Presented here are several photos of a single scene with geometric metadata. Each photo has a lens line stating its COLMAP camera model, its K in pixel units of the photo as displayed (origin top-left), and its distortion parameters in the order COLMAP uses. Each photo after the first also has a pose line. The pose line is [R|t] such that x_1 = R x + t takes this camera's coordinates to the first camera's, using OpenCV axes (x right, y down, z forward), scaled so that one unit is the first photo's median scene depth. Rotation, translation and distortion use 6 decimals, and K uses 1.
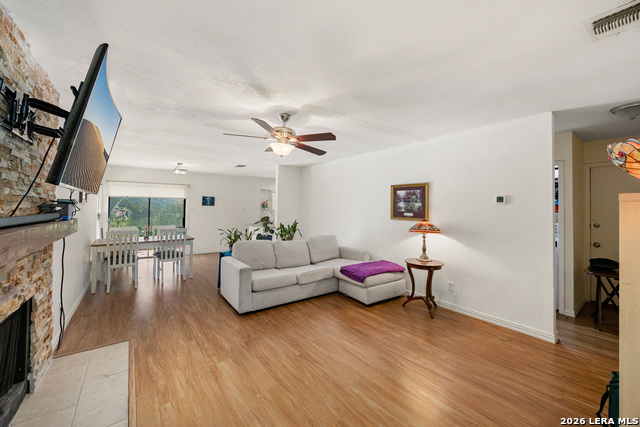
lens RADIAL K [[244.4, 0, 314.1], [0, 244.4, 204.3], [0, 0, 1]] dist [-0.003077, 0.000440]
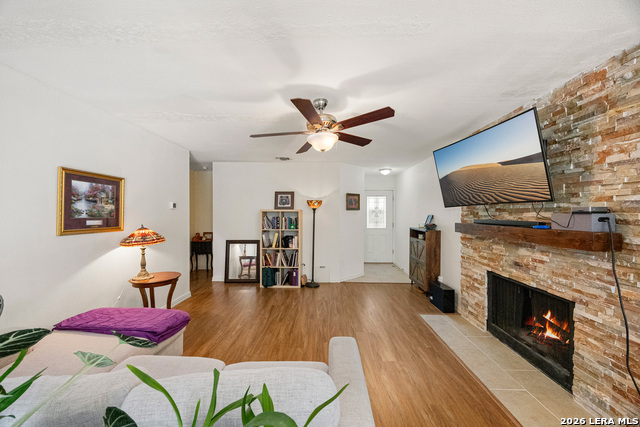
lens RADIAL K [[244.4, 0, 316.8], [0, 244.4, 214.2], [0, 0, 1]] dist [-0.003077, 0.000440]
pose [[-0.780366, -0.015204, 0.625138, -0.441906], [-0.022113, 0.999750, -0.003290, 0.010164], [-0.624931, -0.016391, -0.780508, 1.158785]]
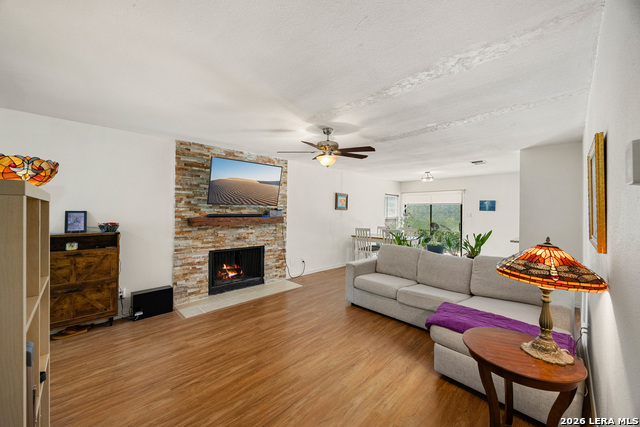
lens RADIAL K [[244.4, 0, 323.2], [0, 244.4, 211.5], [0, 0, 1]] dist [-0.003077, 0.000440]
pose [[0.158172, -0.007120, -0.987386, 0.692081], [0.011465, 0.999920, -0.005374, 0.012744], [0.987345, -0.010470, 0.158241, 0.562401]]
